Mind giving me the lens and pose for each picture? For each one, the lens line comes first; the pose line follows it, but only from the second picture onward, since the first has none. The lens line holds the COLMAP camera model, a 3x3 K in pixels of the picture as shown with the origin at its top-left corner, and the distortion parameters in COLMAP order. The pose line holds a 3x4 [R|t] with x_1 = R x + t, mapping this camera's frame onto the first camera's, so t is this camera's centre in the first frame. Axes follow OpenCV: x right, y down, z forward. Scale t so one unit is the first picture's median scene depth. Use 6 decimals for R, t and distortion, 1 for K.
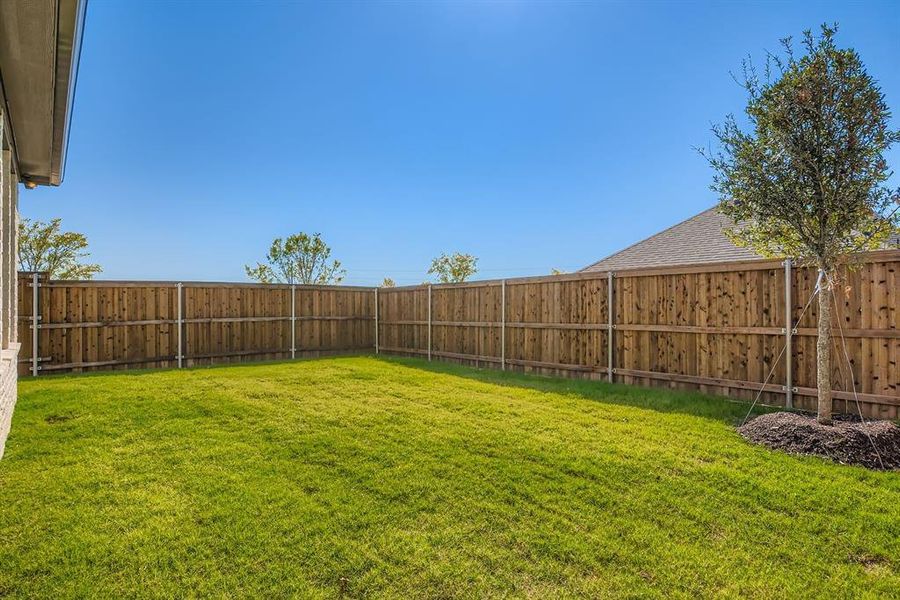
lens RADIAL K [[414.7, 0, 450.9], [0, 414.7, 302.0], [0, 0, 1]] dist [0.003328, 0.000242]
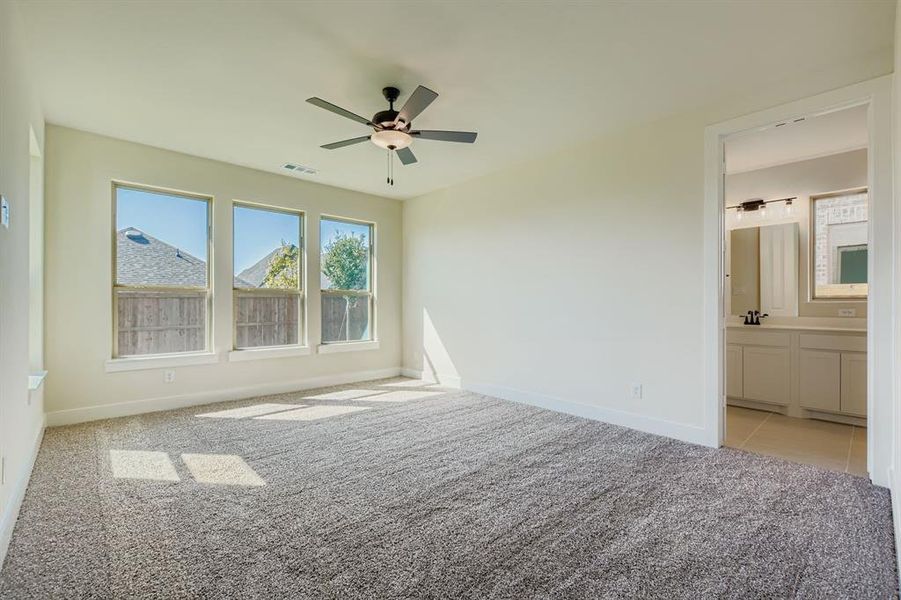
lens RADIAL K [[398.9, 0, 450.6], [0, 398.9, 304.7], [0, 0, 1]] dist [0.010095, 0.002066]
pose [[0.024078, 0.008362, 0.999675, -1.202718], [0.001264, 0.999964, -0.008395, -0.009768], [-0.999709, 0.001466, 0.024067, -0.011405]]
